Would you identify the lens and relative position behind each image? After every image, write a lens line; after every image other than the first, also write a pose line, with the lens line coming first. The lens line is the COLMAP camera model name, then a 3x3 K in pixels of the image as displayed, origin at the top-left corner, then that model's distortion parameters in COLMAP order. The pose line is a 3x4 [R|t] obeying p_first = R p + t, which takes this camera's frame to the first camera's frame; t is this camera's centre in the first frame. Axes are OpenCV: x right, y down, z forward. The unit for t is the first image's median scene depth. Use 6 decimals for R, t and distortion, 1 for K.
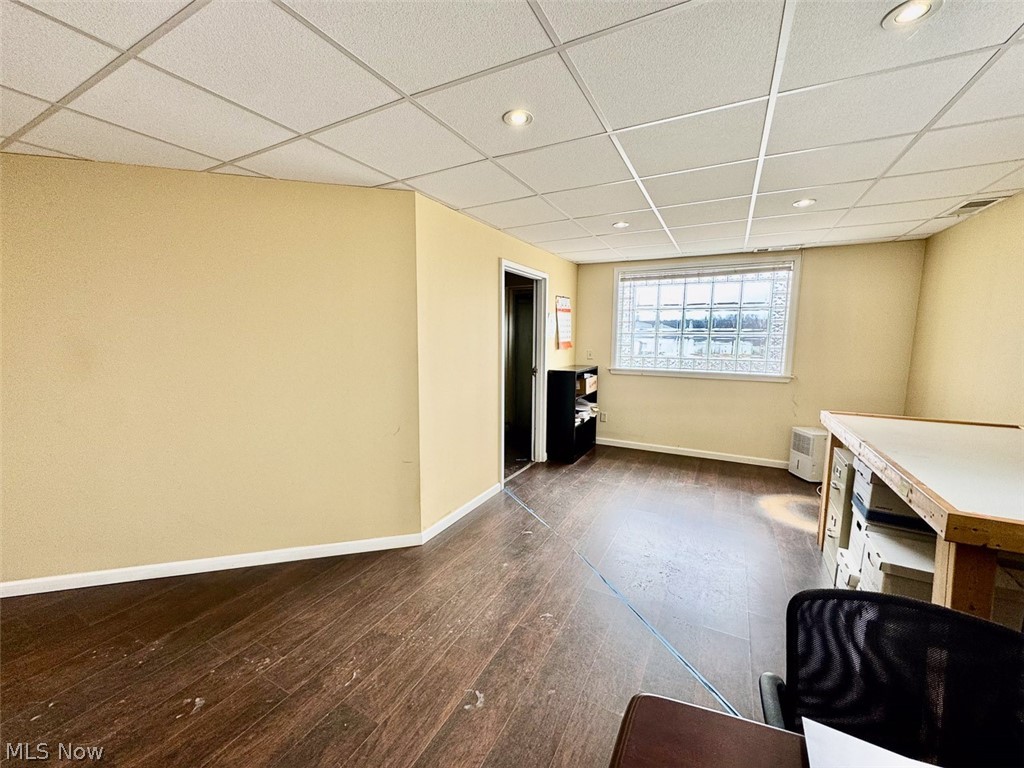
lens RADIAL K [[406.1, 0, 512.3], [0, 406.1, 385.5], [0, 0, 1]] dist [-0.004137, 0.000010]
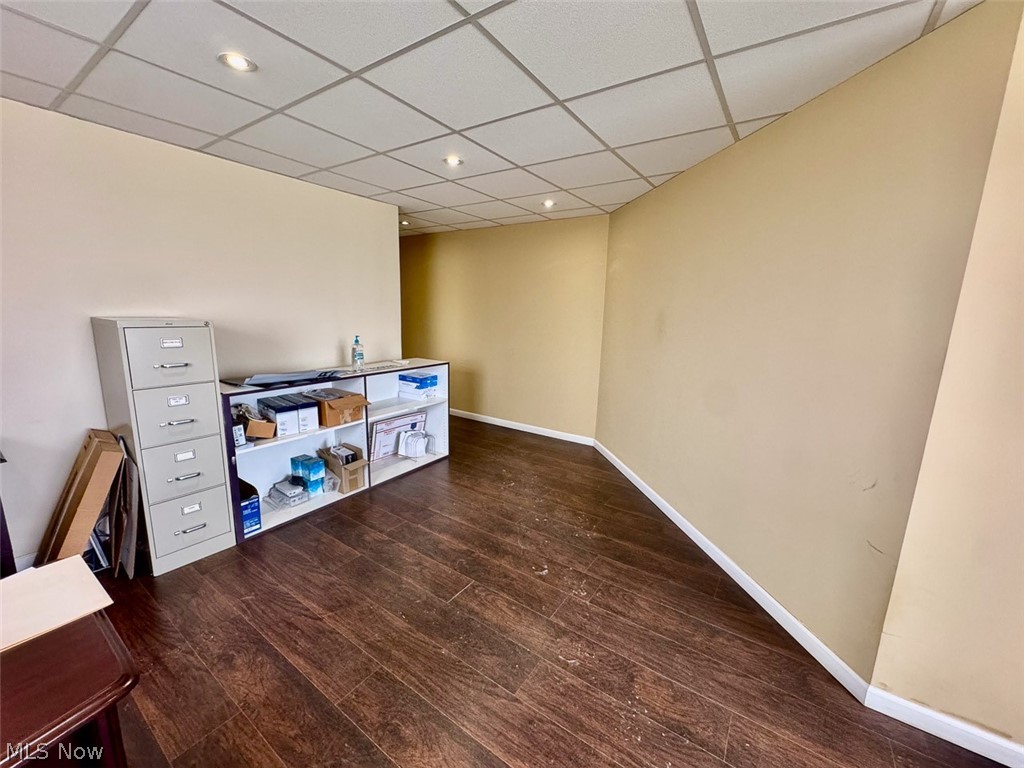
lens RADIAL K [[406.1, 0, 509.7], [0, 406.1, 384.2], [0, 0, 1]] dist [-0.004137, 0.000010]
pose [[-0.117182, 0.175477, -0.977485, 0.408922], [-0.145758, 0.970568, 0.191709, -0.080094], [0.982356, 0.164941, -0.088156, 0.746073]]
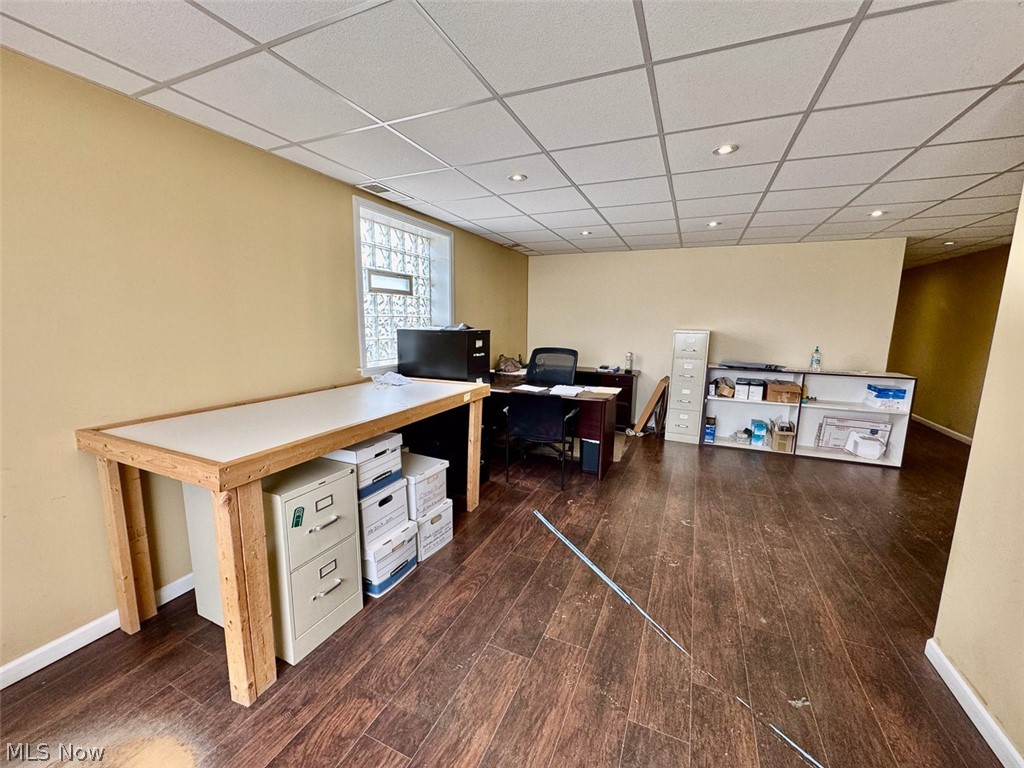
lens RADIAL K [[406.1, 0, 514.2], [0, 406.1, 382.9], [0, 0, 1]] dist [-0.004137, 0.000010]
pose [[-0.997566, -0.009322, -0.069101, 0.671969], [-0.027882, 0.961673, 0.272777, -0.240043], [0.063910, 0.274039, -0.959593, 2.098738]]
